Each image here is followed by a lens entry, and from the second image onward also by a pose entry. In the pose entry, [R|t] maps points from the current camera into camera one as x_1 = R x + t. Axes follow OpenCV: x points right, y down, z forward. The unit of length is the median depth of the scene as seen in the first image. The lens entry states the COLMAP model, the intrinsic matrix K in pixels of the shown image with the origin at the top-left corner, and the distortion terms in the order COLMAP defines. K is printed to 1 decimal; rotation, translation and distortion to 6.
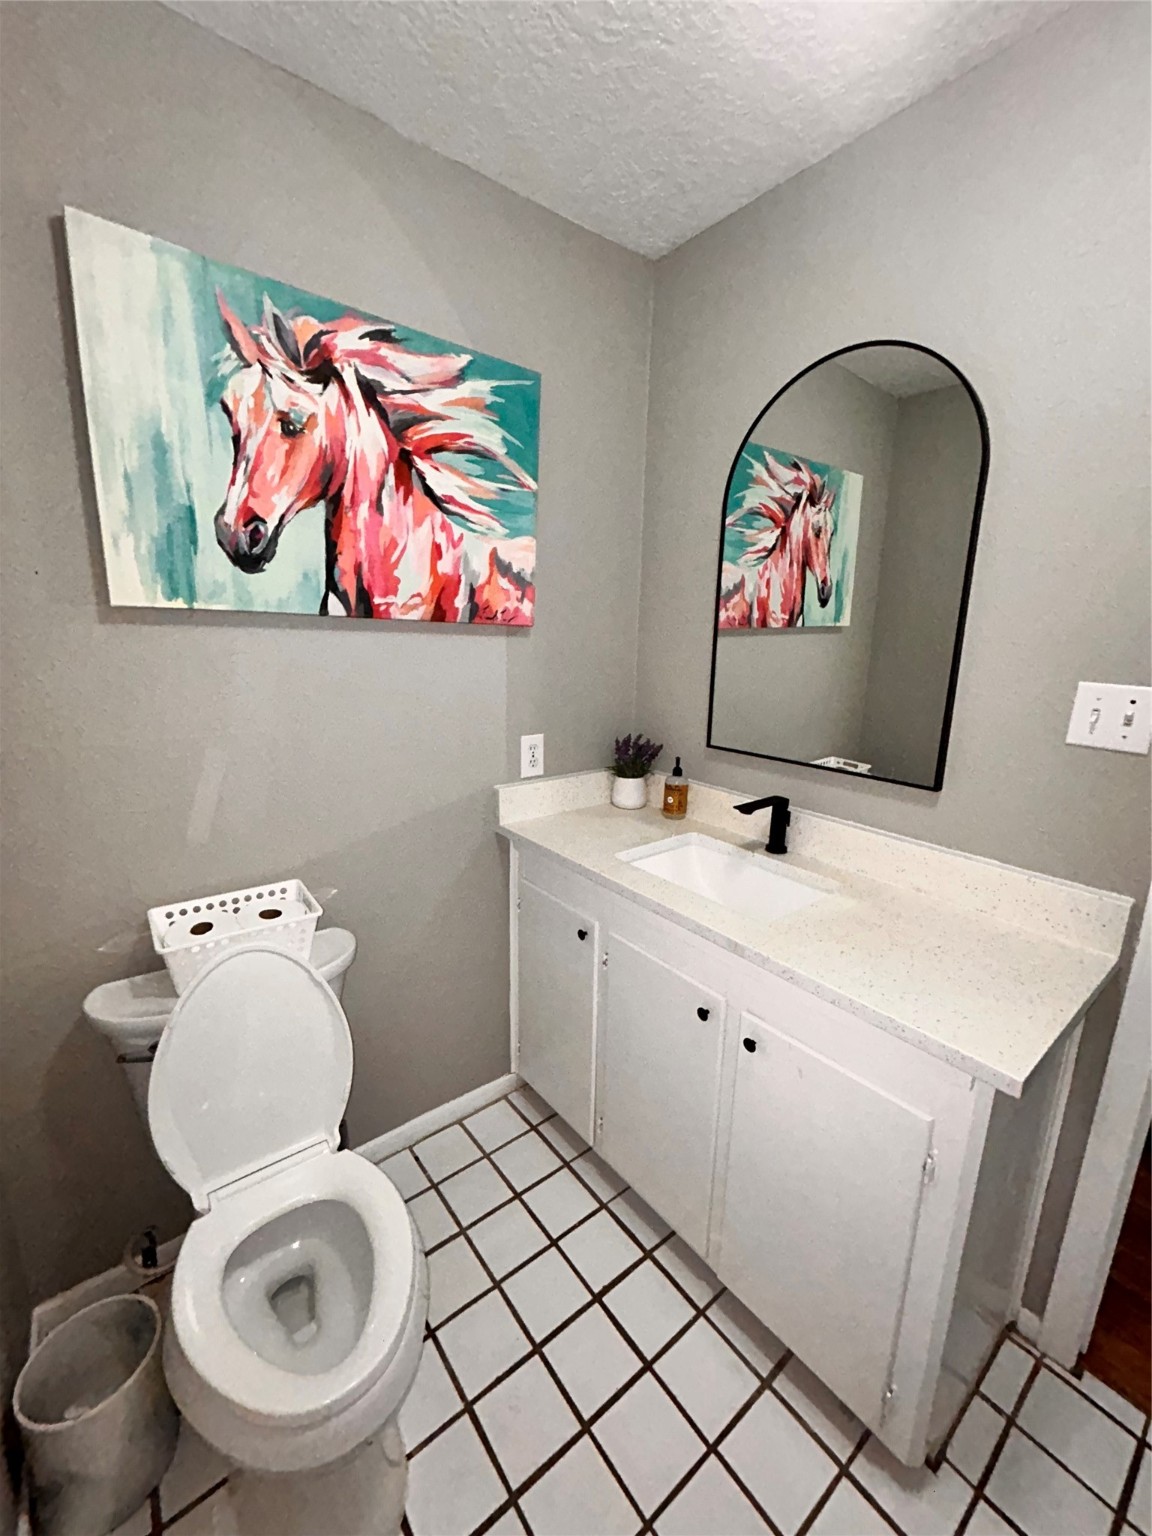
lens RADIAL K [[622.3, 0, 576.0], [0, 622.3, 768.0], [0, 0, 1]] dist [0.000840, 0.000262]
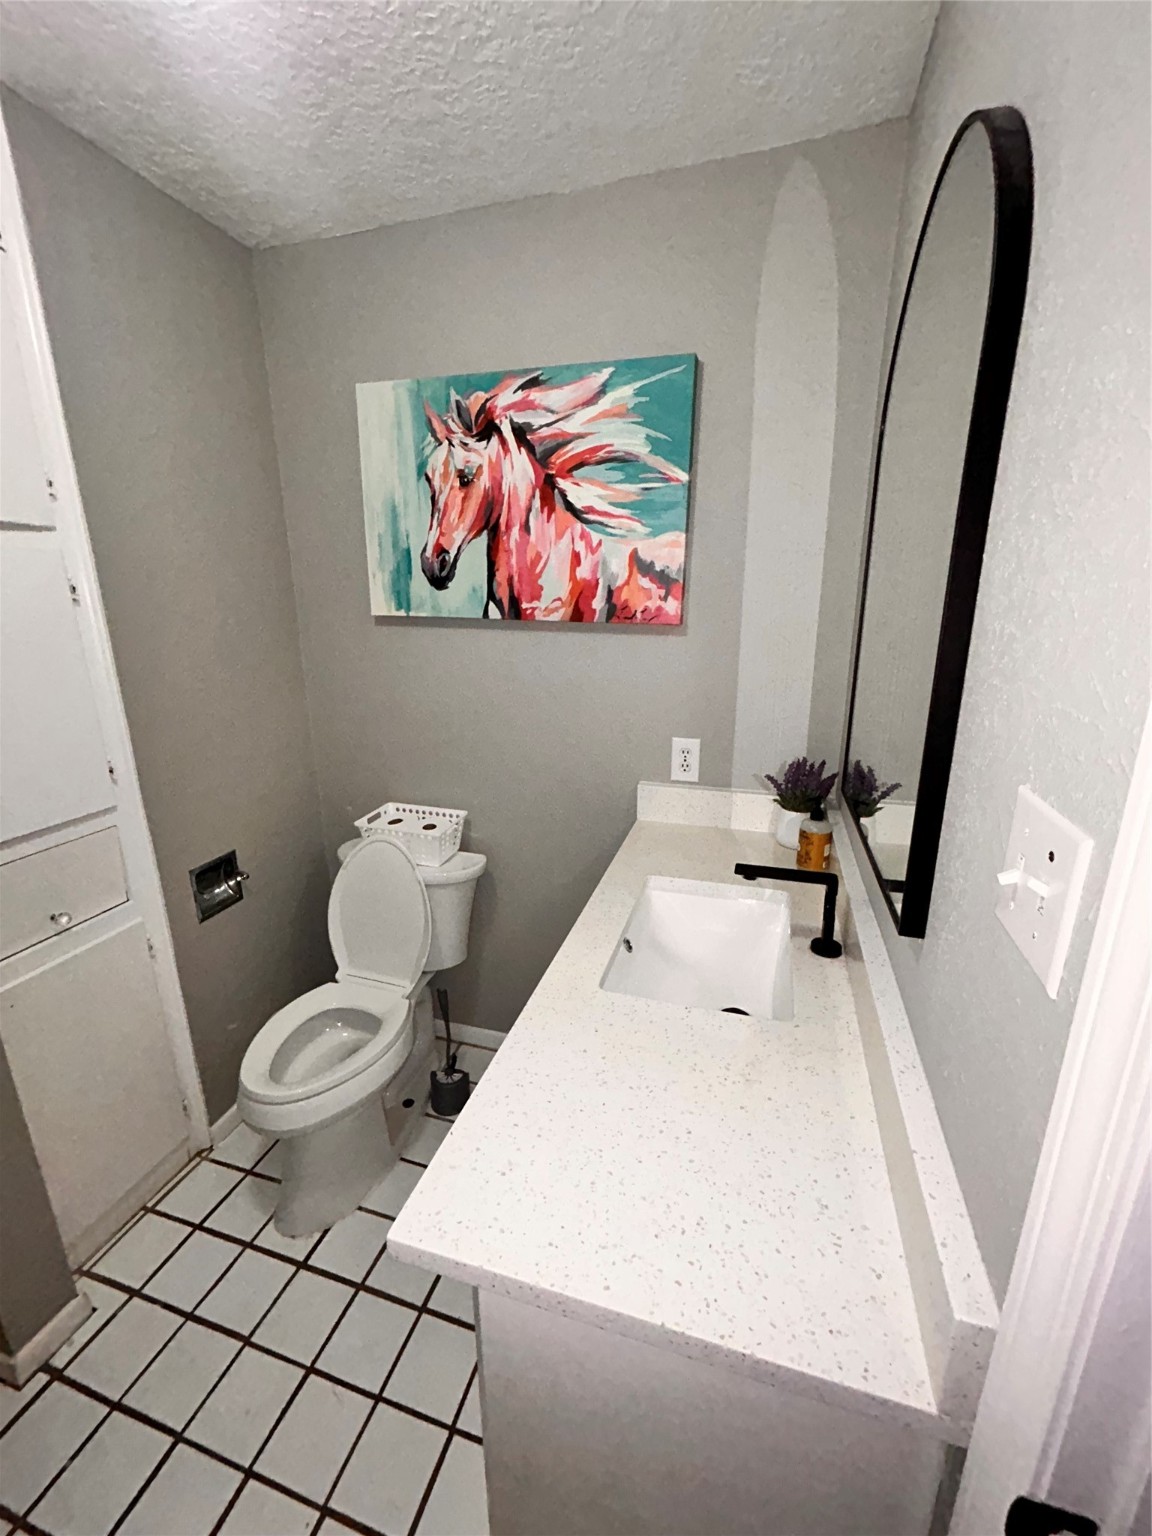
lens RADIAL K [[622.3, 0, 576.0], [0, 622.3, 768.0], [0, 0, 1]] dist [0.000840, 0.000262]
pose [[0.567379, 0.194820, -0.800079, 0.792019], [-0.167556, 0.978597, 0.119466, -0.123038], [0.806230, 0.066276, 0.587879, 0.395961]]
